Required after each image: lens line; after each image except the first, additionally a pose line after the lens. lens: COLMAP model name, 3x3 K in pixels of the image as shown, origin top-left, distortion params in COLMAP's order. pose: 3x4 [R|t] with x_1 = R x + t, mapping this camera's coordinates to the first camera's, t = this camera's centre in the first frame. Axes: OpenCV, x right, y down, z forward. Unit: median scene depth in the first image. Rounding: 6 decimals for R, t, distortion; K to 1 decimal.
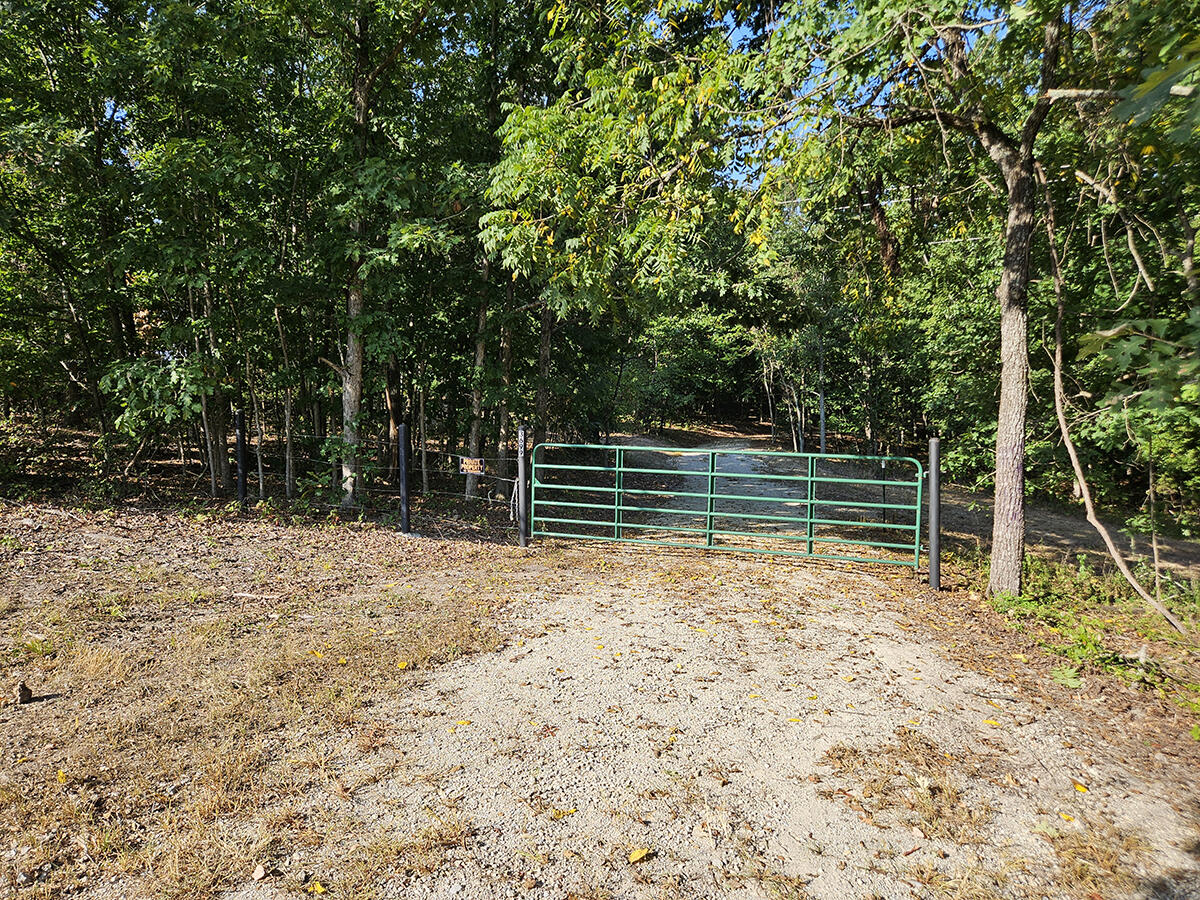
lens RADIAL K [[792.7, 0, 599.2], [0, 792.7, 447.7], [0, 0, 1]] dist [0.061487, -0.048448]
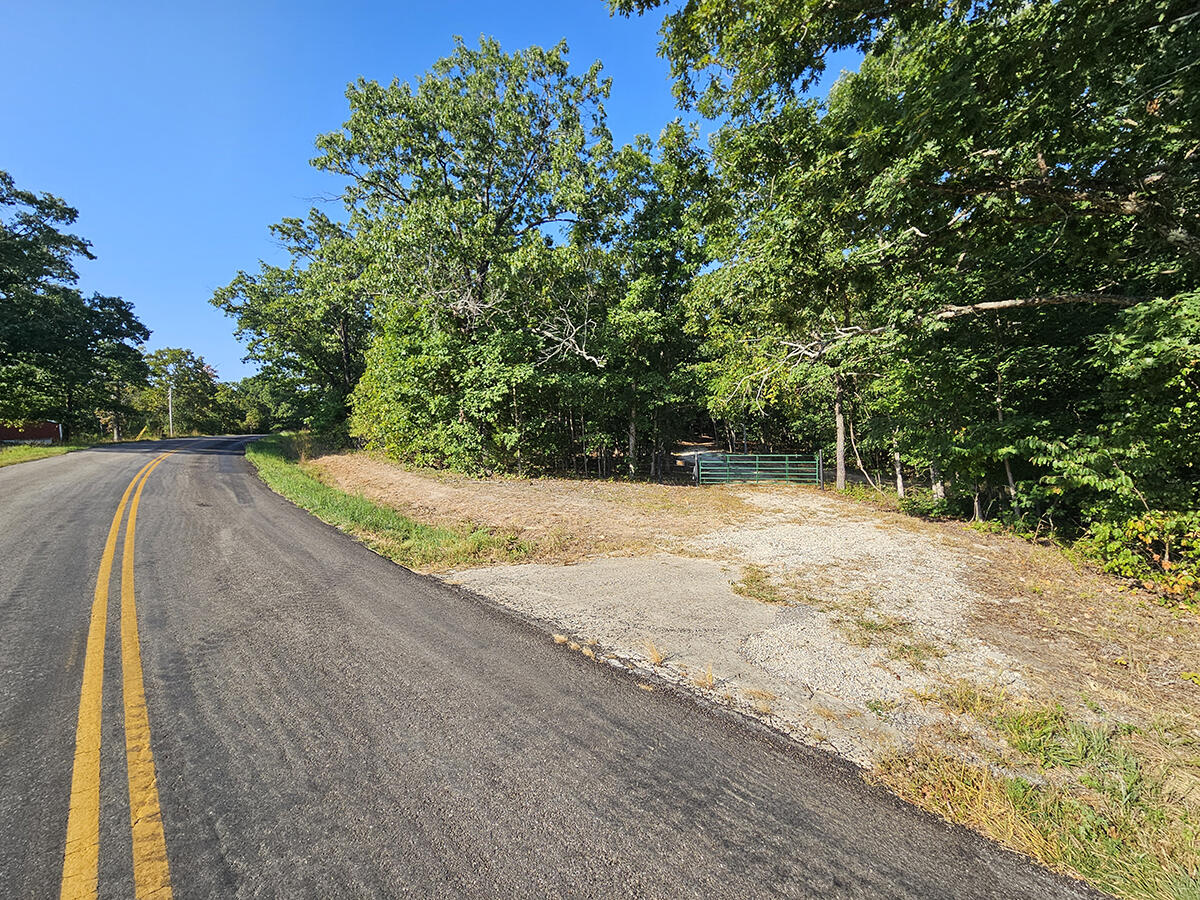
lens RADIAL K [[492.5, 0, 601.7], [0, 492.5, 452.7], [0, 0, 1]] dist [-0.011610, 0.002343]
pose [[0.999110, 0.007155, 0.041564, -0.637033], [-0.001940, 0.992258, -0.124178, 0.269474], [-0.042130, 0.123987, 0.991389, -1.119961]]
